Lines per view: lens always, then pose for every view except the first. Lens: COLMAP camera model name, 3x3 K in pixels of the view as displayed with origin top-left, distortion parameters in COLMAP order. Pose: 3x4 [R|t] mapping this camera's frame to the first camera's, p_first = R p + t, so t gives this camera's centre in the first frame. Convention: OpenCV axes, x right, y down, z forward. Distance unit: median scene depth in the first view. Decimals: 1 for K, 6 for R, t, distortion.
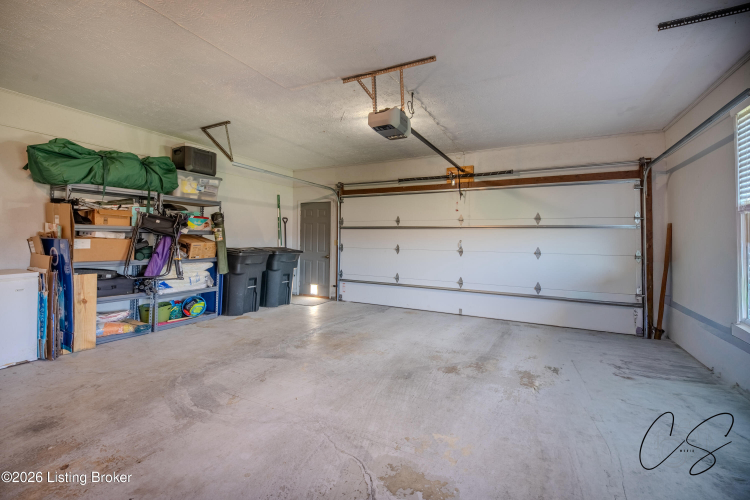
lens RADIAL K [[317.8, 0, 375.2], [0, 317.8, 237.7], [0, 0, 1]] dist [-0.001240, -0.000222]
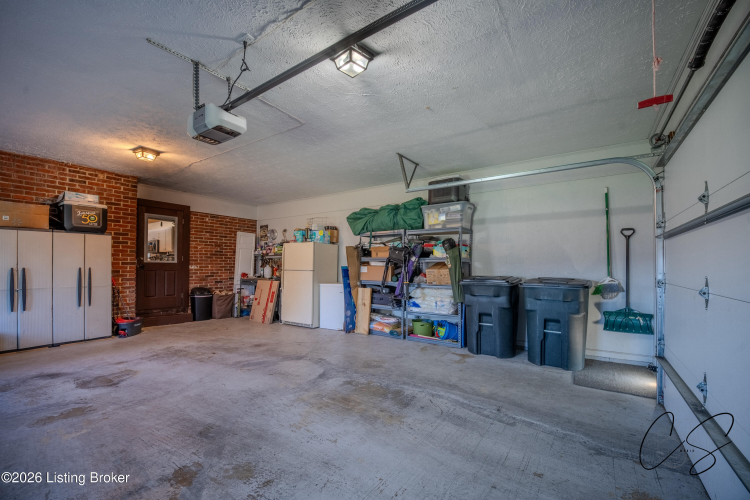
lens RADIAL K [[312.3, 0, 374.6], [0, 312.3, 267.1], [0, 0, 1]] dist [-0.016891, -0.000186]
pose [[-0.109145, -0.004452, -0.994016, 0.680684], [0.005109, 0.999974, -0.005039, 0.016557], [0.994013, -0.005628, -0.109119, 1.238066]]
